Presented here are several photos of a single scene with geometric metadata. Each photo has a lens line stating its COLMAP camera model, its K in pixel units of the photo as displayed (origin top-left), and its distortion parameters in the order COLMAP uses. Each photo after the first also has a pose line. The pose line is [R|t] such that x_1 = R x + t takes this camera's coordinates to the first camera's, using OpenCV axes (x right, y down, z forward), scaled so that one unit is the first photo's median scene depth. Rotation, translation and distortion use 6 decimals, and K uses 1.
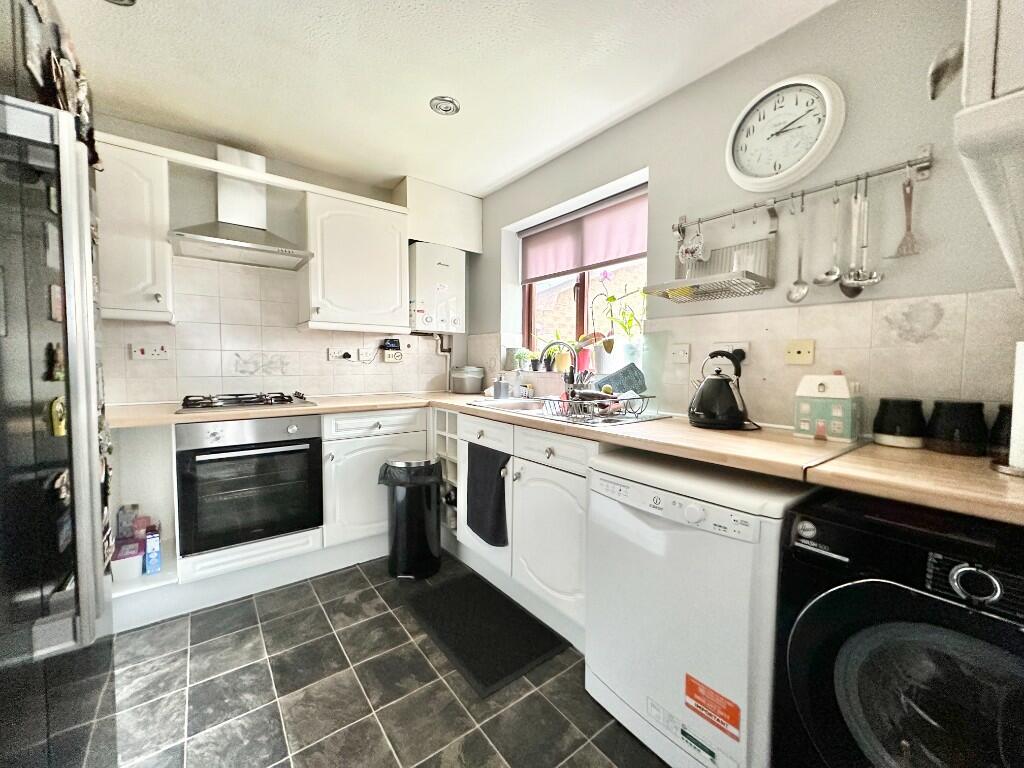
lens RADIAL K [[410.3, 0, 512.1], [0, 410.3, 382.4], [0, 0, 1]] dist [-0.001457, -0.000041]
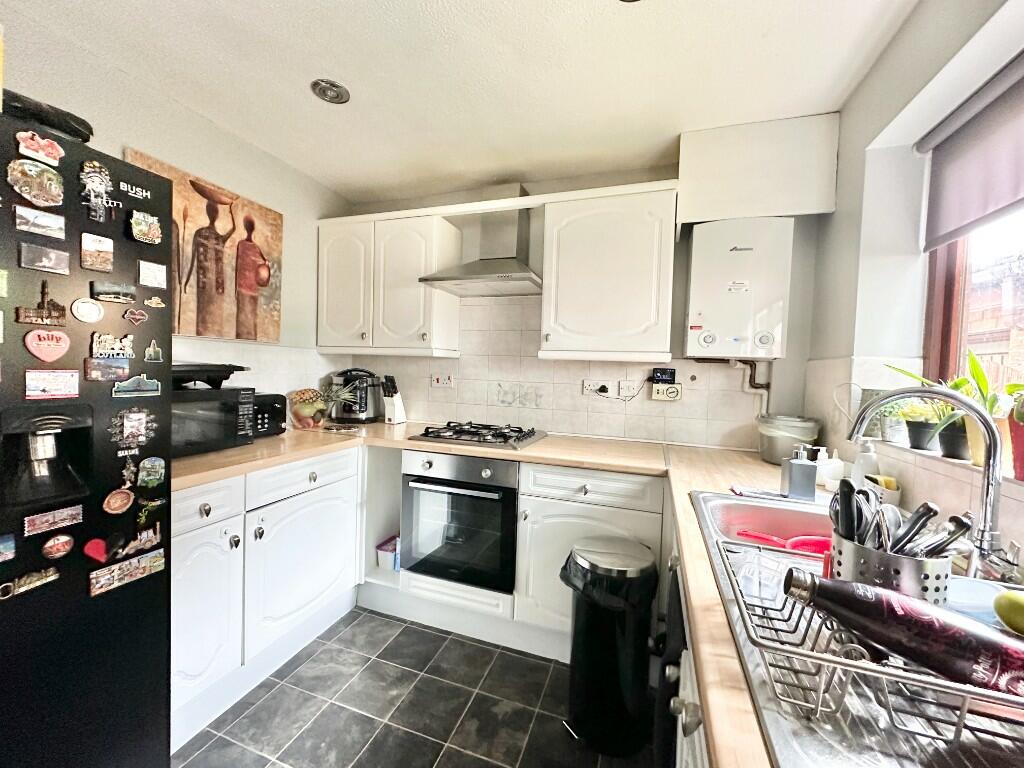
lens RADIAL K [[410.3, 0, 507.9], [0, 410.3, 383.5], [0, 0, 1]] dist [-0.001457, -0.000041]
pose [[0.540763, 0.038091, -0.840312, 0.199836], [-0.072089, 0.997398, -0.001179, -0.071209], [0.838080, 0.061214, 0.542102, 0.460860]]
